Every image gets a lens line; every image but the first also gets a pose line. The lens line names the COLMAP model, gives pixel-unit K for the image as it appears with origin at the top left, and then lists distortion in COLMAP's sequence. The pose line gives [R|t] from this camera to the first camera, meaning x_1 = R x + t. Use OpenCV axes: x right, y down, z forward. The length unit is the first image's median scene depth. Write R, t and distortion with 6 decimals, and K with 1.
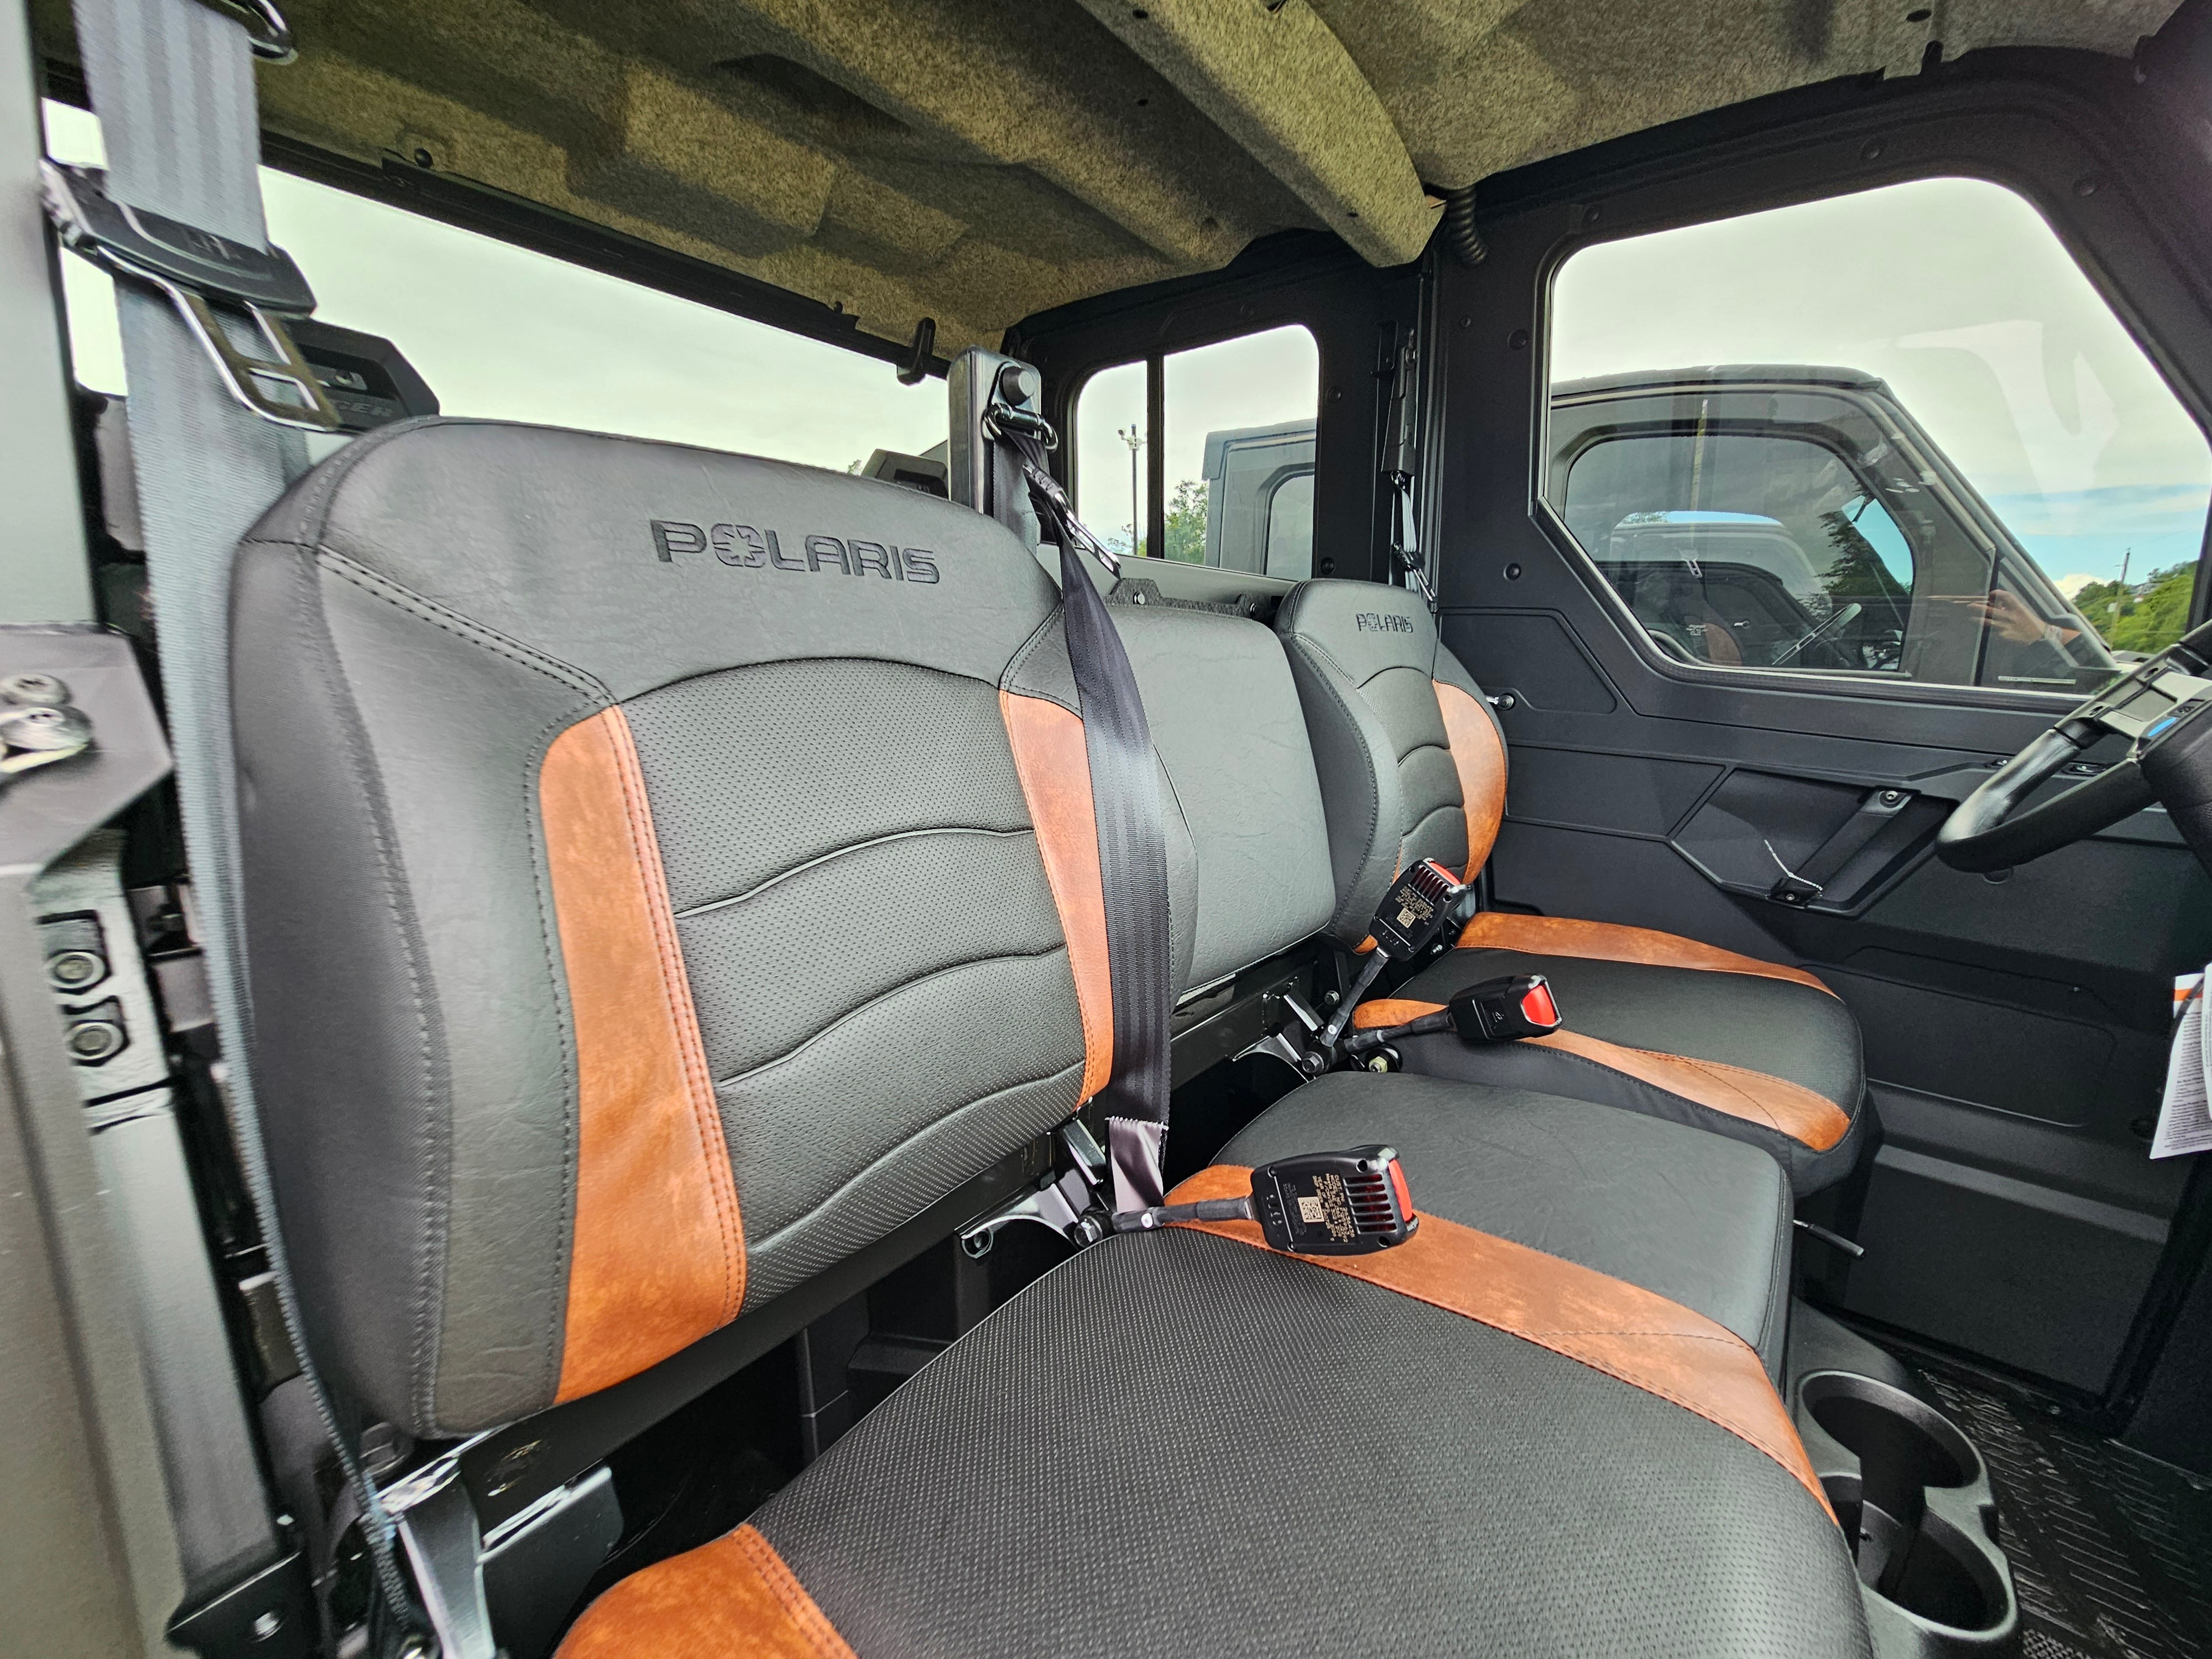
lens RADIAL K [[905.5, 0, 1109.9], [0, 905.5, 835.5], [0, 0, 1]] dist [0.000561, 0.000147]
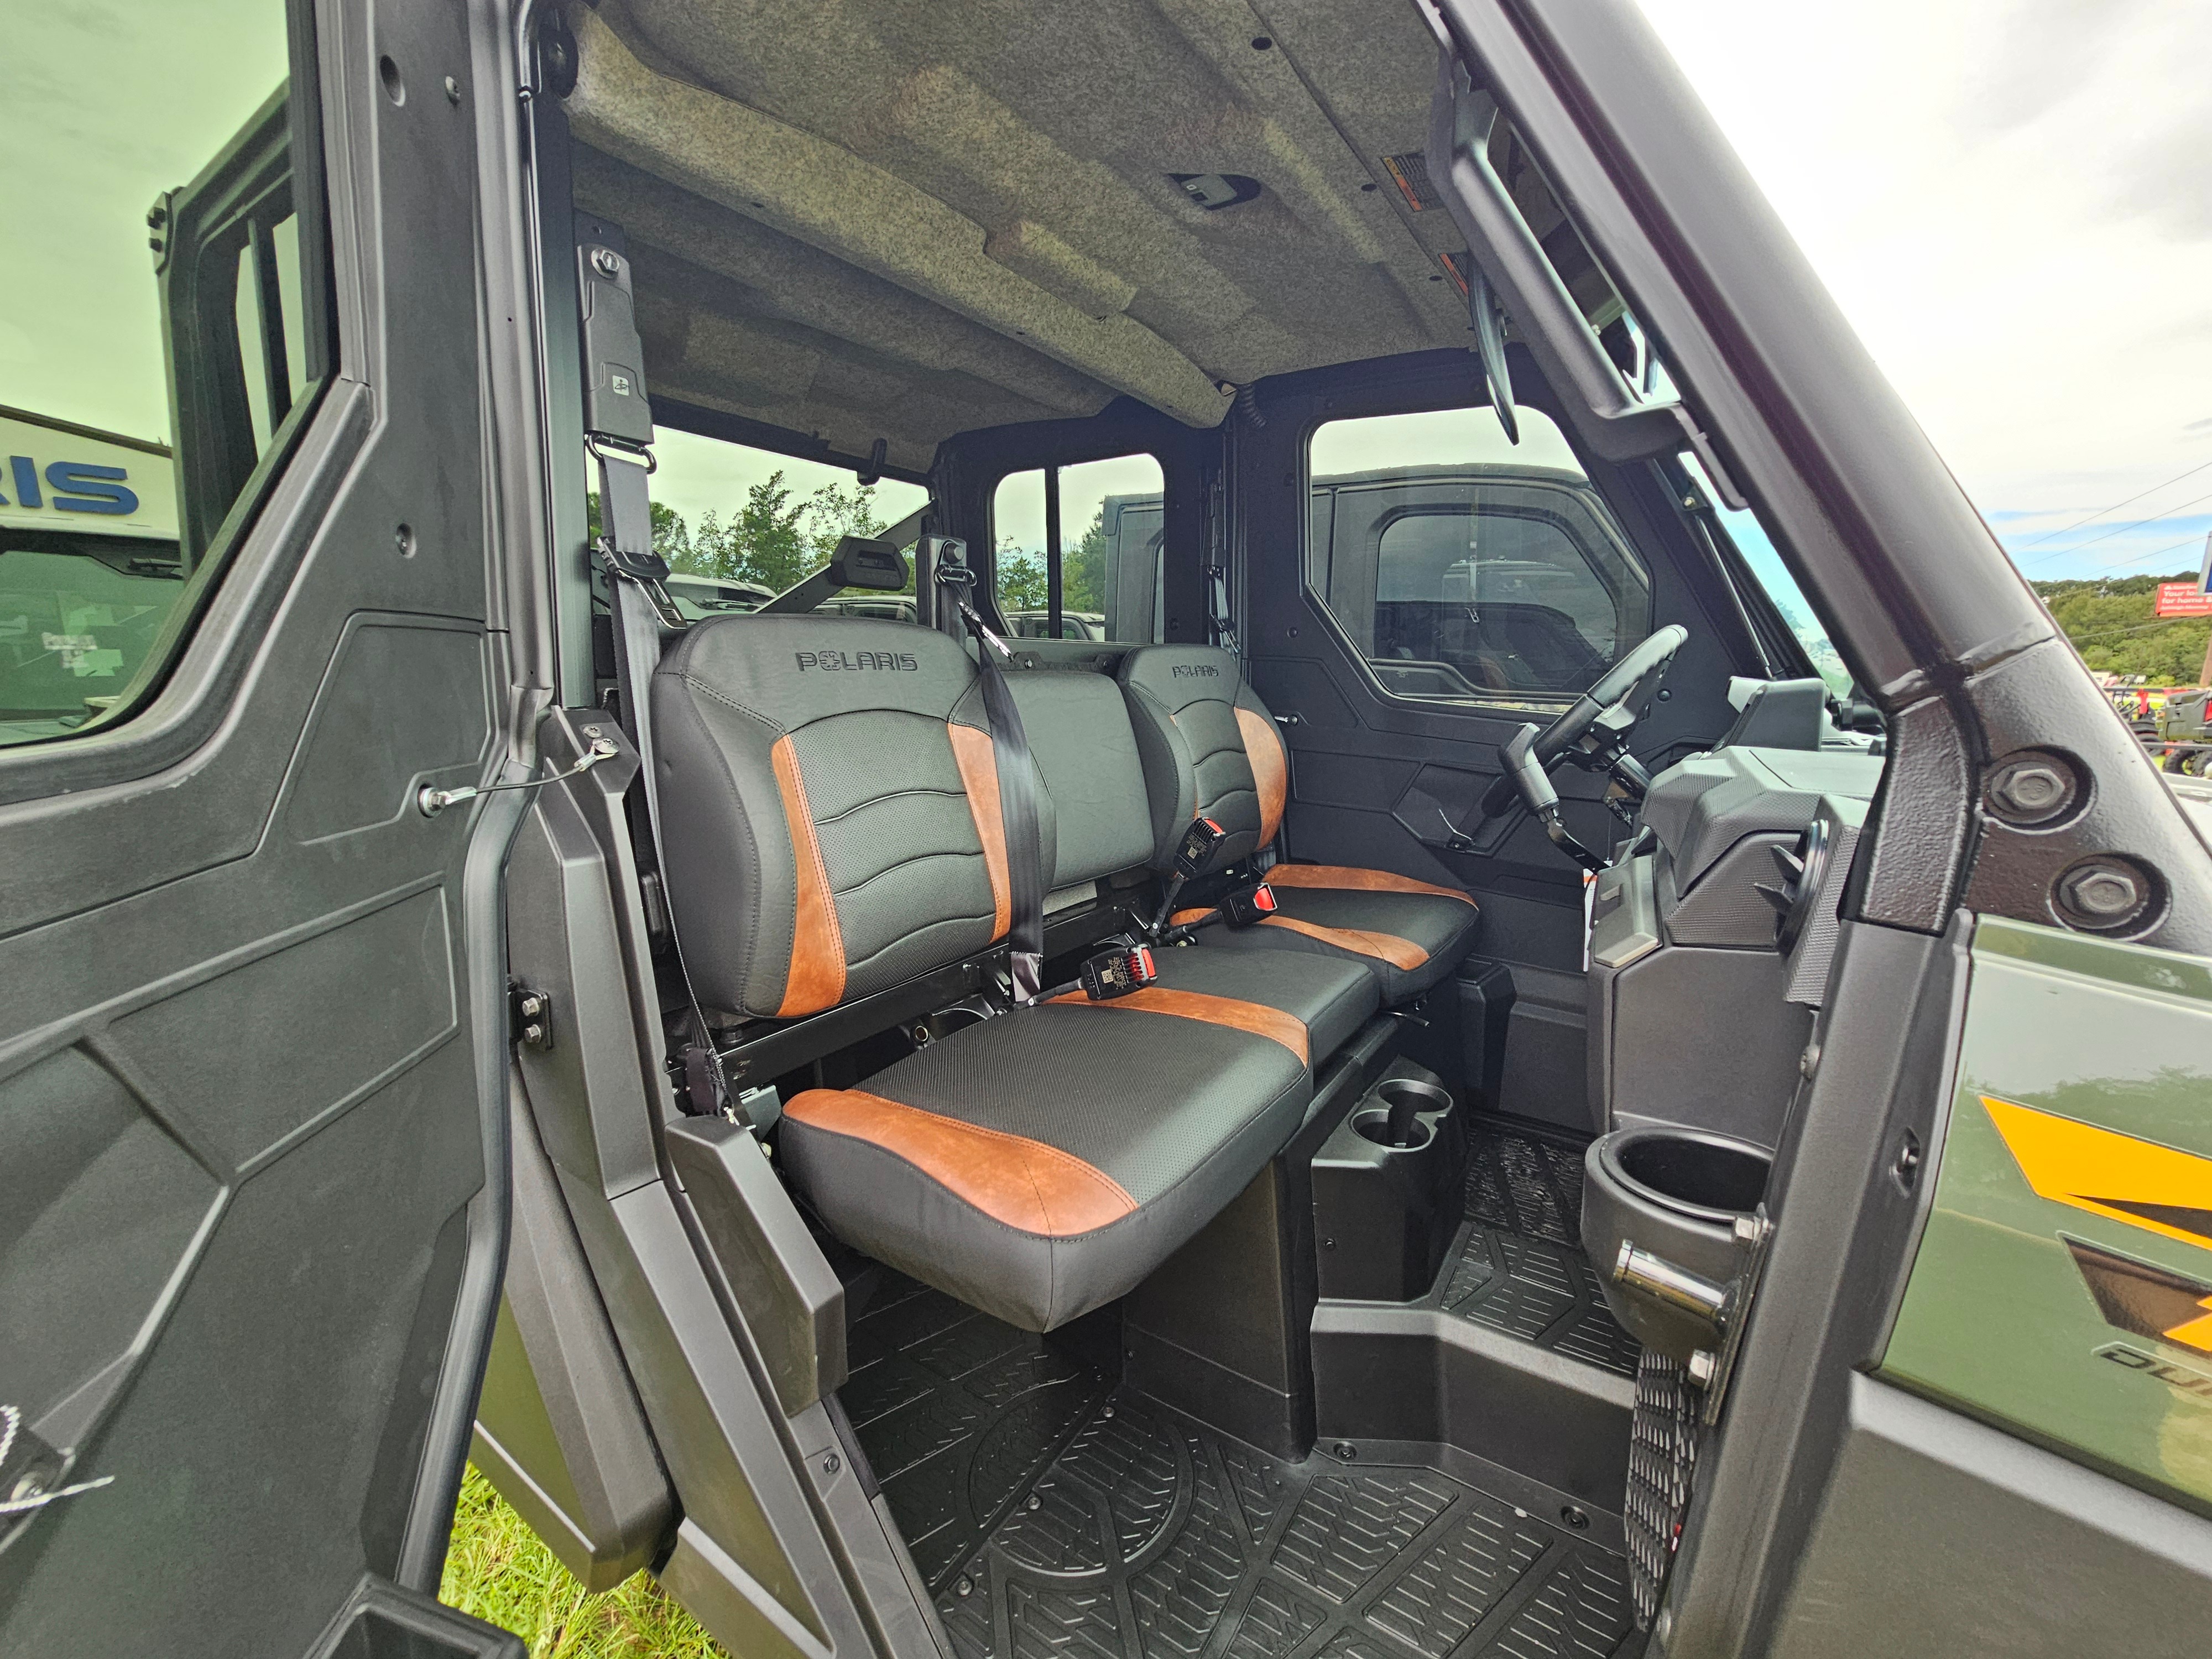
lens RADIAL K [[901.0, 0, 1116.5], [0, 901.0, 835.3], [0, 0, 1]] dist [-0.001601, 0.000020]
pose [[0.996496, -0.017548, 0.081773, 0.055930], [0.018529, 0.999765, -0.011252, 0.080604], [-0.081556, 0.012728, 0.996587, -0.702519]]
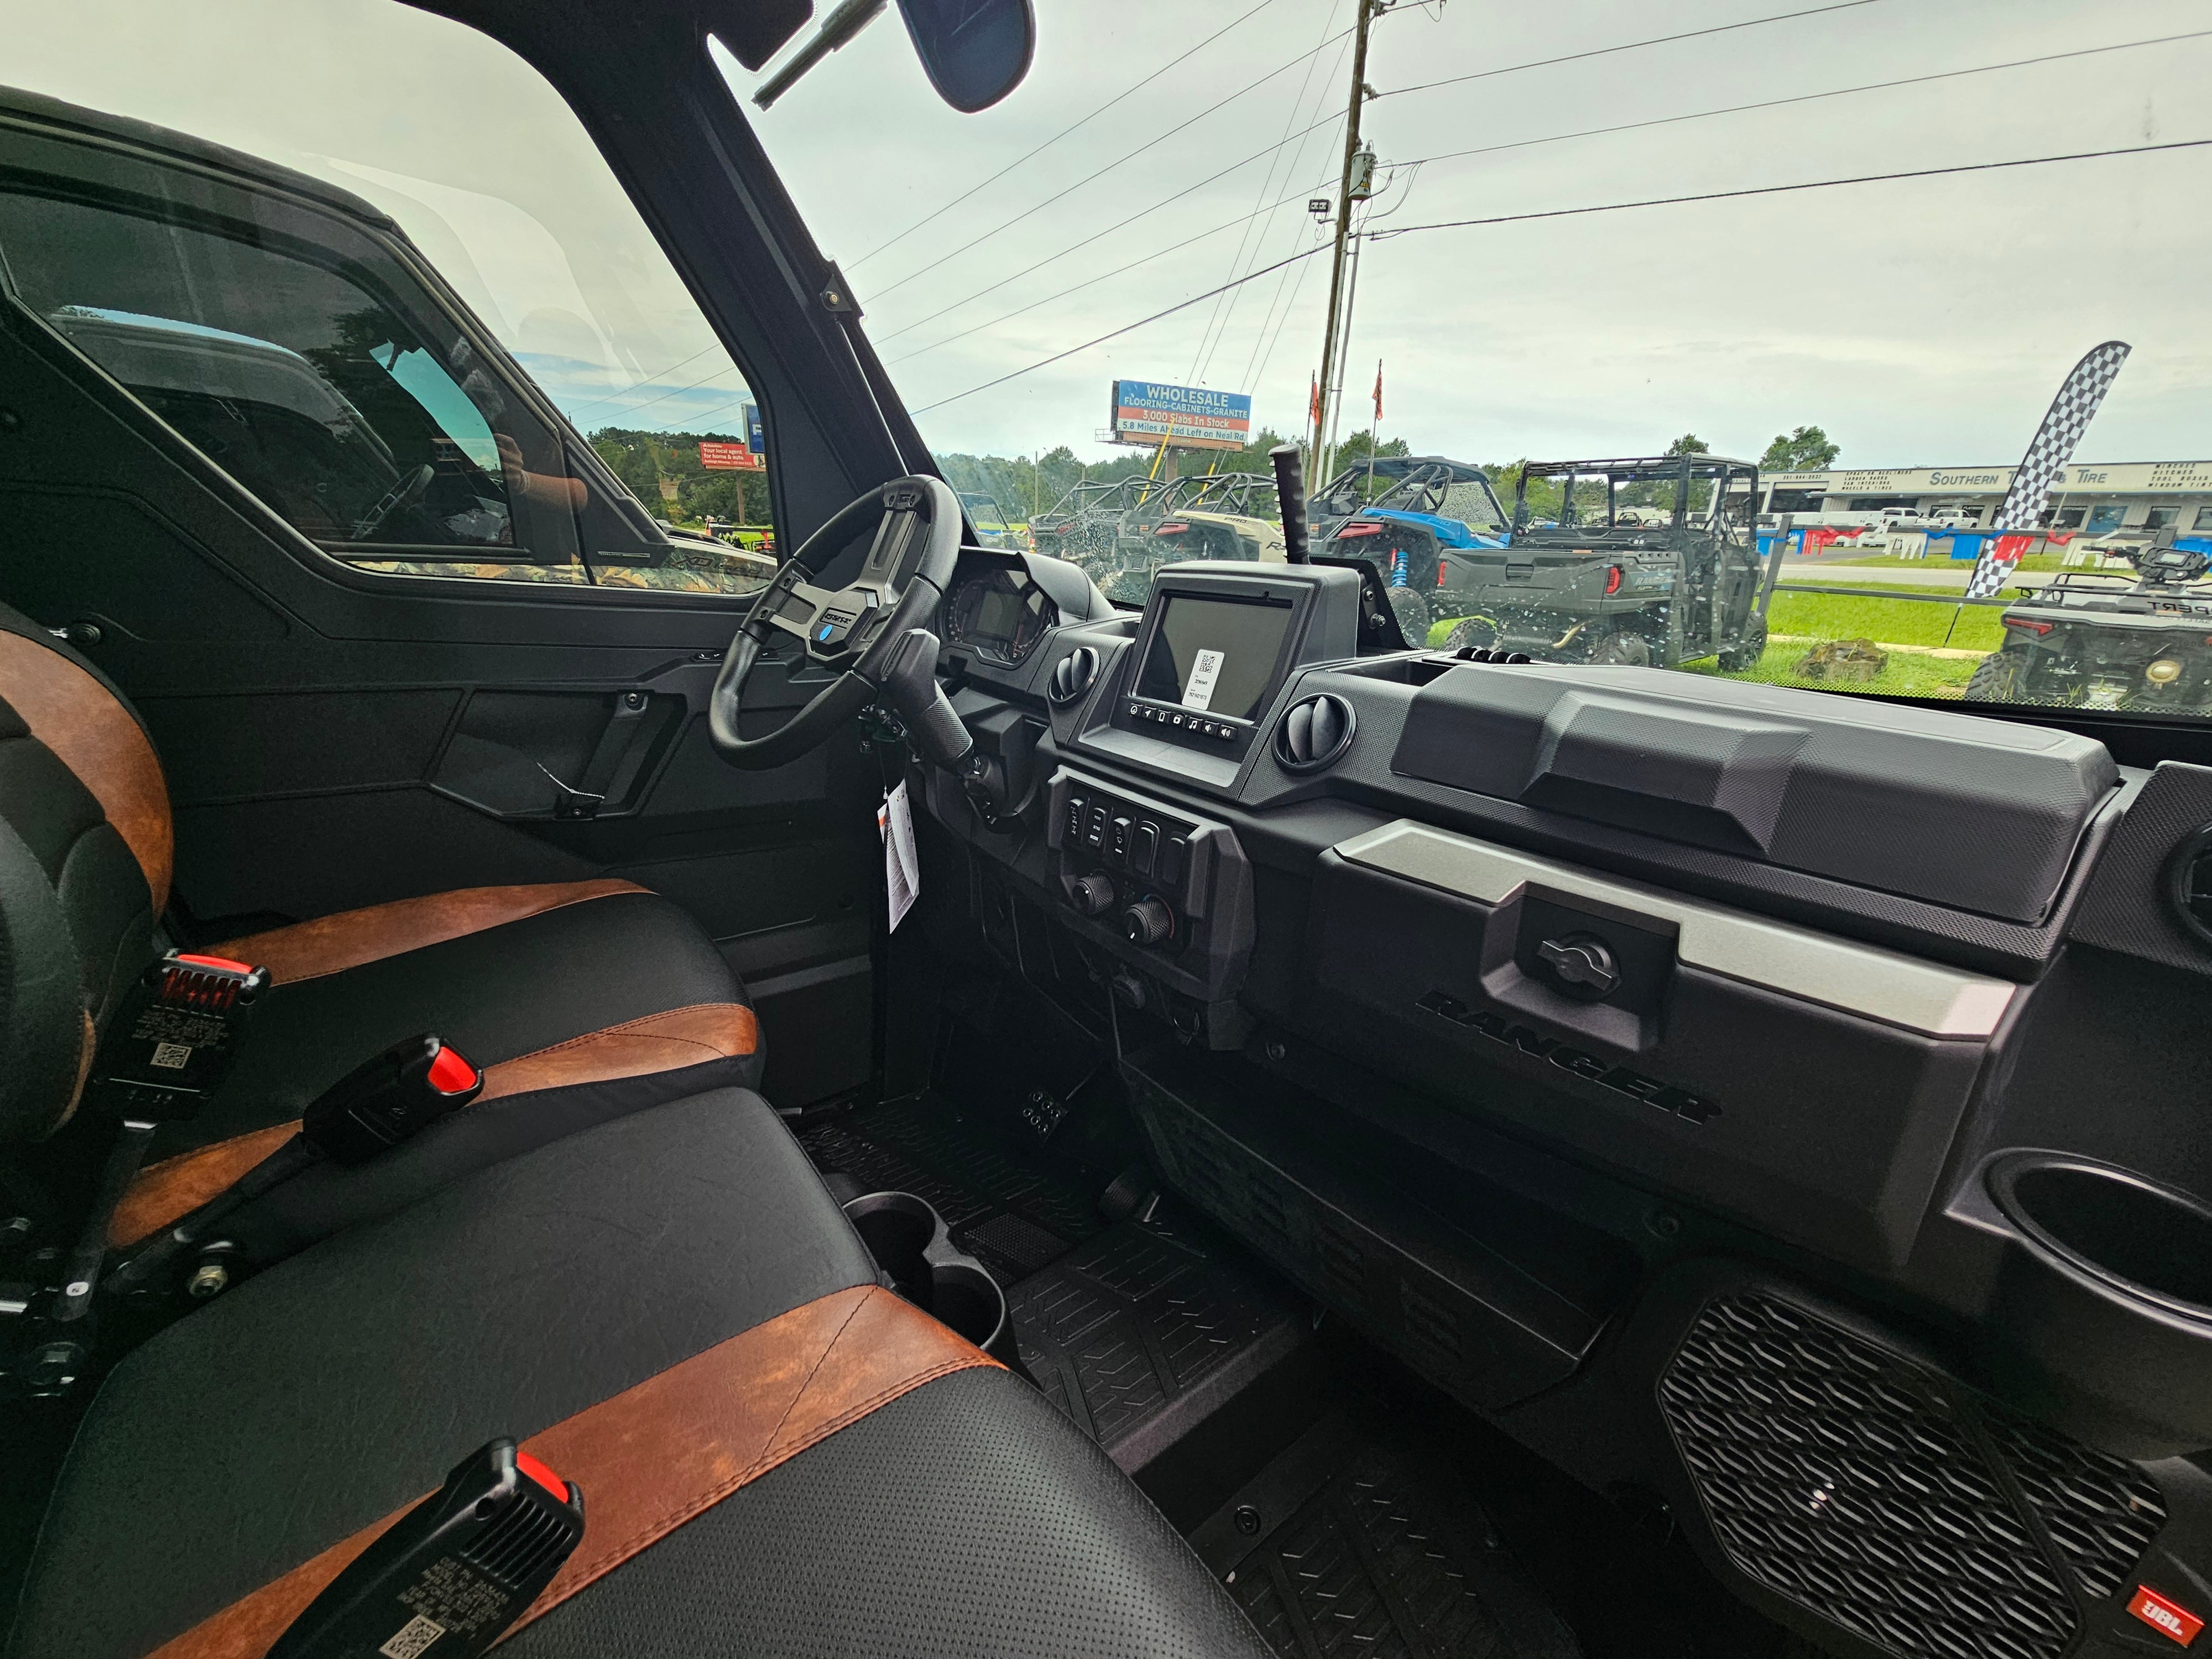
lens RADIAL K [[905.5, 0, 1109.9], [0, 905.5, 835.5], [0, 0, 1]] dist [0.000561, 0.000147]
pose [[0.240724, -0.313146, 0.918690, -0.036087], [0.159633, 0.946408, 0.280765, -0.128778], [-0.957376, 0.079067, 0.277812, 0.235713]]
